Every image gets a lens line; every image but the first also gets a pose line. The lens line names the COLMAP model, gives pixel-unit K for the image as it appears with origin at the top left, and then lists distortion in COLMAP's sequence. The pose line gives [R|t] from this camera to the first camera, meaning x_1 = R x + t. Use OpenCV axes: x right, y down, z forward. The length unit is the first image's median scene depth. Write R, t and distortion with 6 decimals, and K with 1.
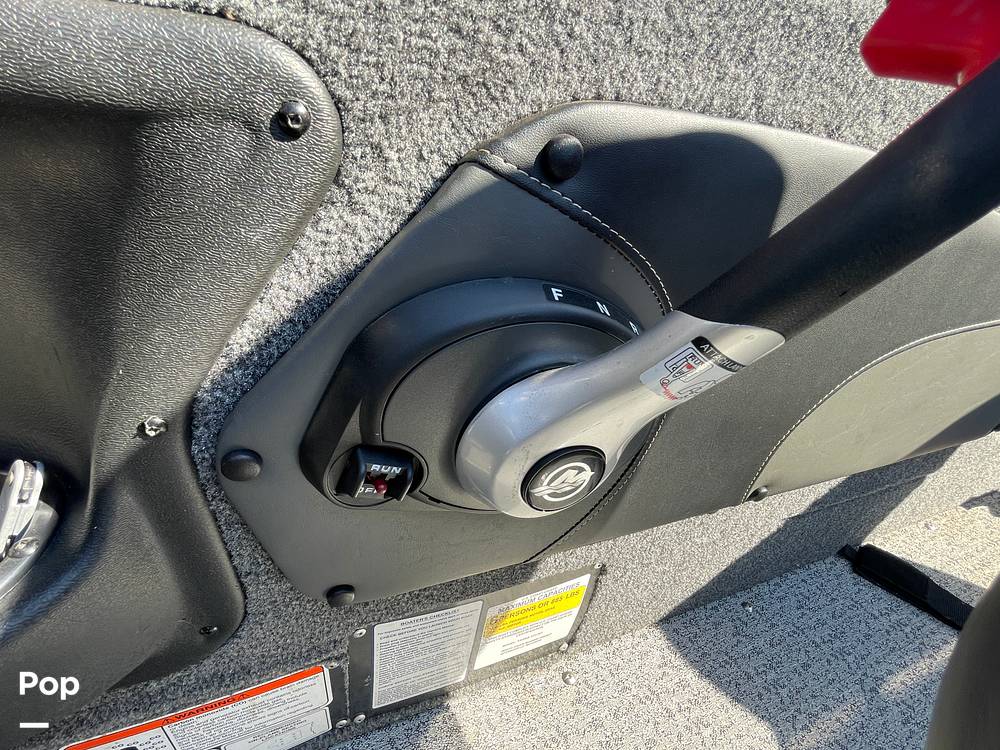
lens RADIAL K [[462.7, 0, 498.2], [0, 462.7, 371.1], [0, 0, 1]] dist [-0.001872, 0.000867]
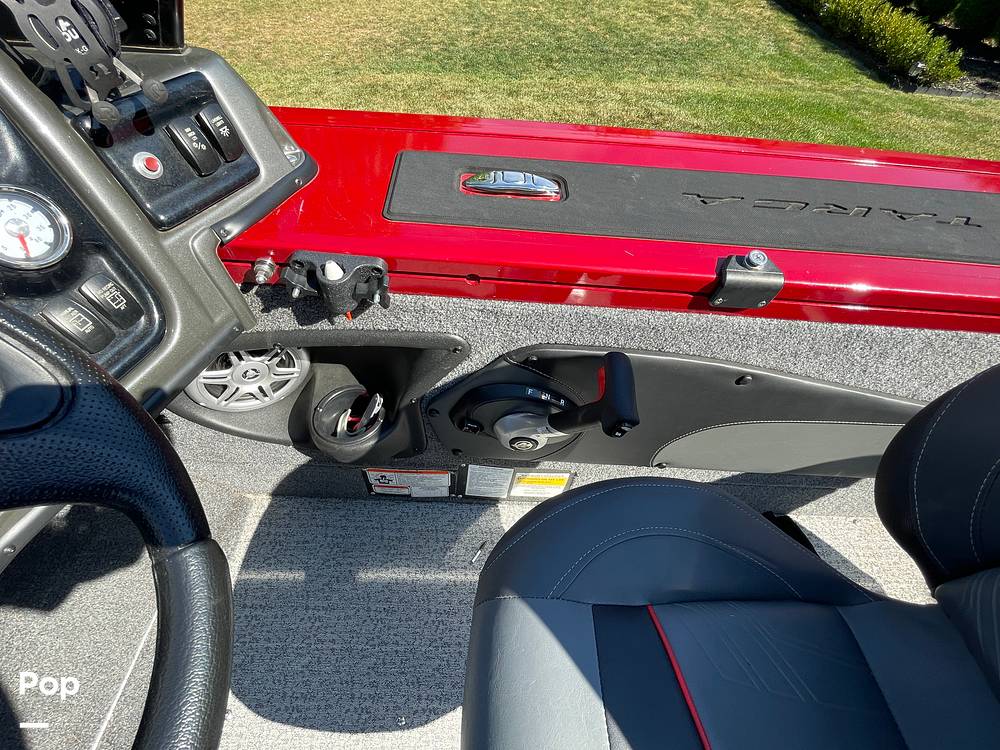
lens RADIAL K [[462.7, 0, 499.2], [0, 462.7, 376.1], [0, 0, 1]] dist [-0.001872, 0.000867]
pose [[0.926196, 0.257096, -0.275796, 0.421175], [-0.166092, 0.934879, 0.313711, -0.661764], [0.338490, -0.244750, 0.908582, -1.030143]]
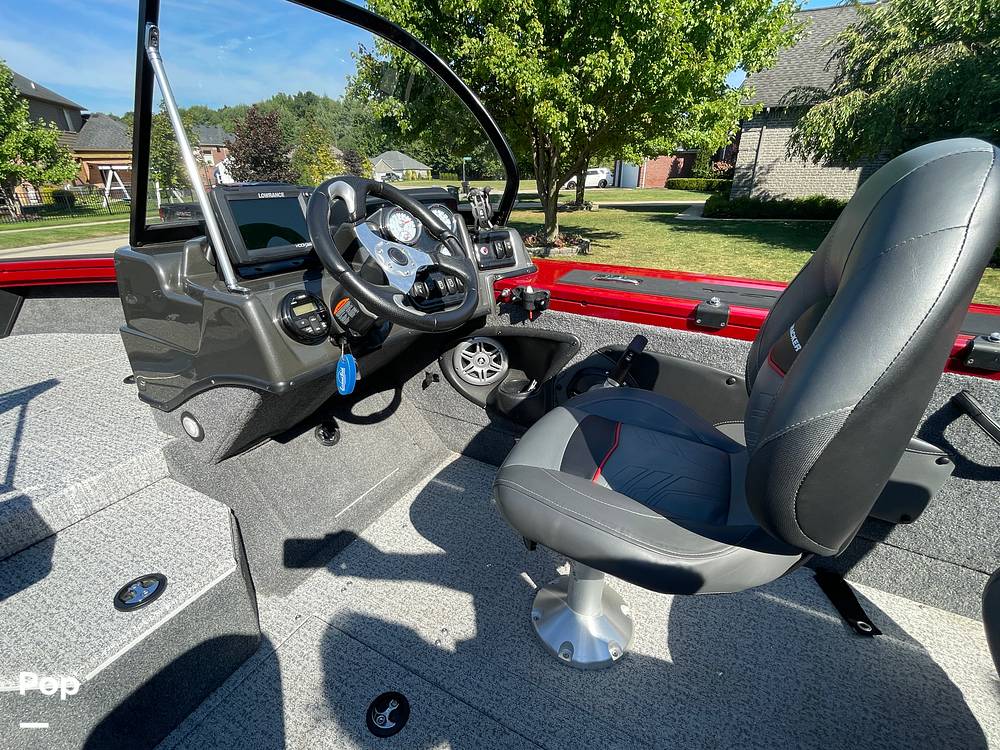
lens RADIAL K [[462.7, 0, 501.6], [0, 462.7, 377.4], [0, 0, 1]] dist [-0.001872, 0.000867]
pose [[0.638269, 0.206649, -0.741559, 2.022646], [-0.339381, 0.940167, -0.030115, 0.292530], [0.690966, 0.270892, 0.670212, -2.139771]]
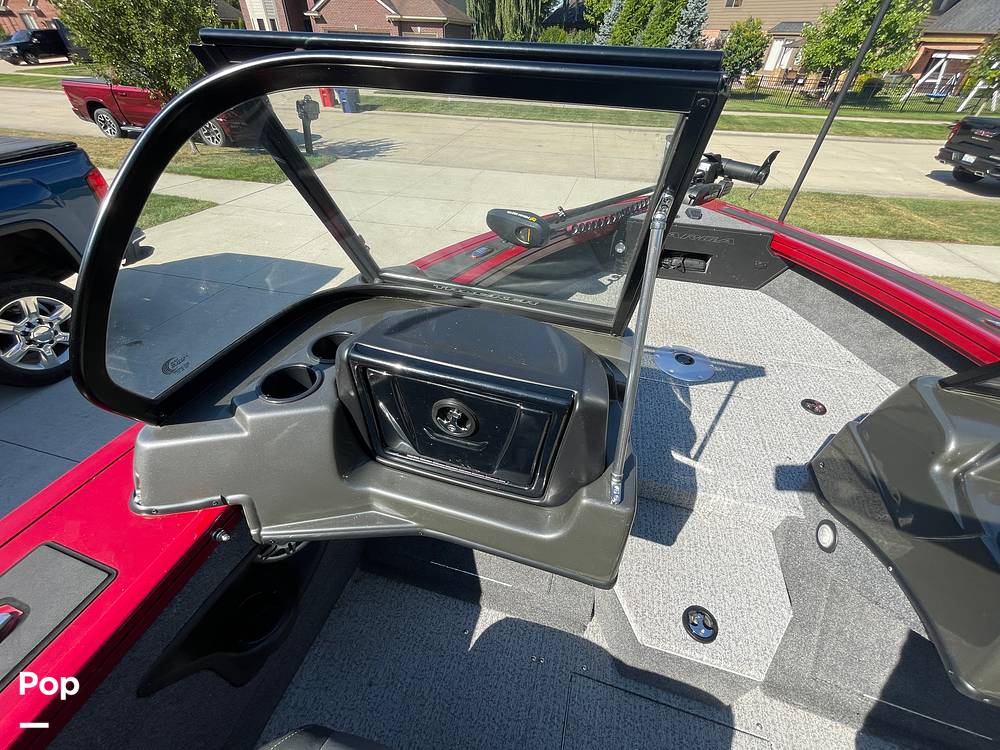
lens RADIAL K [[404.7, 0, 500.4], [0, 404.7, 378.4], [0, 0, 1]] dist [-0.000738, 0.000205]
pose [[-0.607804, 0.407703, -0.681434, 1.355370], [-0.493753, 0.478044, 0.726417, -0.196976], [0.621918, 0.777980, -0.089253, -3.334309]]
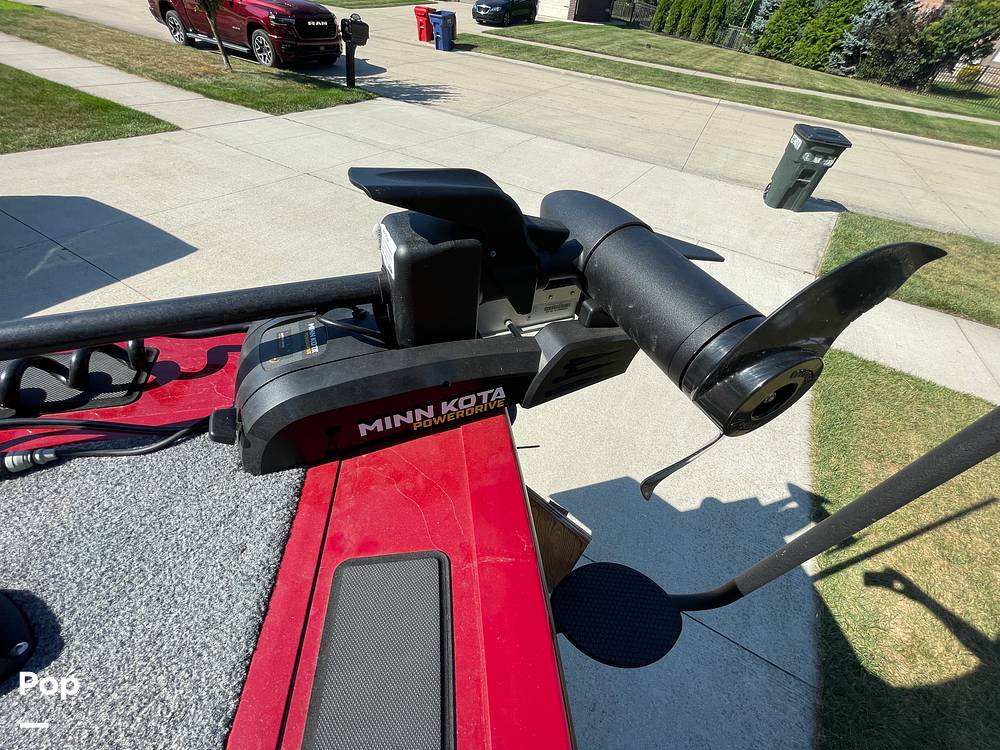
lens RADIAL K [[404.7, 0, 501.0], [0, 404.7, 380.0], [0, 0, 1]] dist [-0.000738, 0.000205]
pose [[-0.799185, 0.276510, -0.533709, -5.603551], [-0.453665, 0.305013, 0.837350, 0.345149], [0.394324, 0.911323, -0.118319, -3.919444]]
